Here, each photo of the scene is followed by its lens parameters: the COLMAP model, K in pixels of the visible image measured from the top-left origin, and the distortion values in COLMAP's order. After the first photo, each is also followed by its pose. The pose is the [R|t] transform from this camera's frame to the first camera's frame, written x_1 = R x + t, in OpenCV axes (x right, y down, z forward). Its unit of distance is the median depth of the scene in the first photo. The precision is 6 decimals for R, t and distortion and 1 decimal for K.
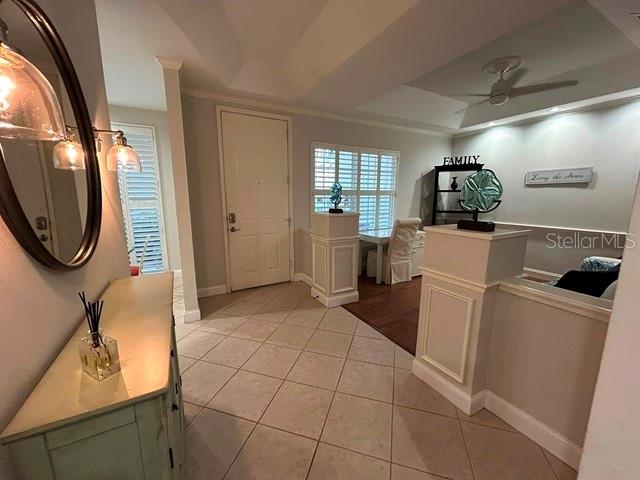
lens RADIAL K [[258.3, 0, 320.0], [0, 258.3, 240.3], [0, 0, 1]] dist [0.000046, 0.000409]
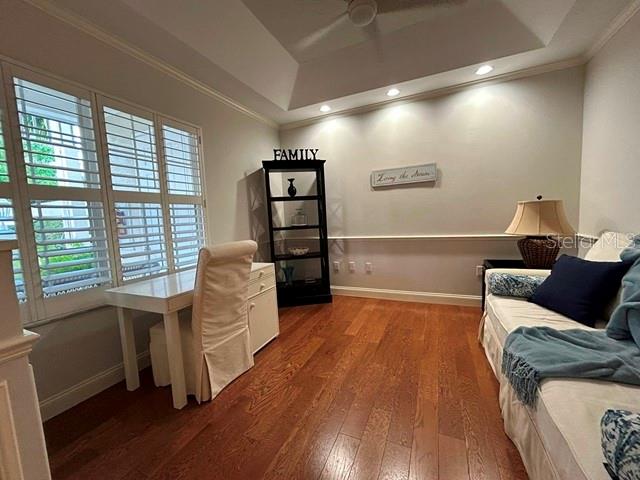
lens RADIAL K [[258.3, 0, 317.4], [0, 258.3, 241.5], [0, 0, 1]] dist [0.000046, 0.000409]
pose [[0.804938, -0.094042, 0.585859, 0.161699], [0.151269, 0.987259, -0.049361, -0.033198], [-0.573752, 0.128355, 0.808909, 0.439786]]
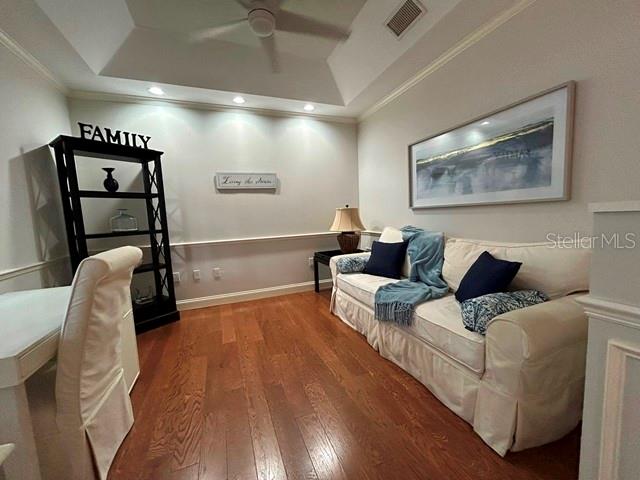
lens RADIAL K [[258.3, 0, 318.4], [0, 258.3, 241.4], [0, 0, 1]] dist [0.000046, 0.000409]
pose [[0.136703, -0.106750, 0.984843, 0.054574], [0.217079, 0.973241, 0.075360, -0.052101], [-0.966535, 0.203487, 0.156218, 0.575971]]
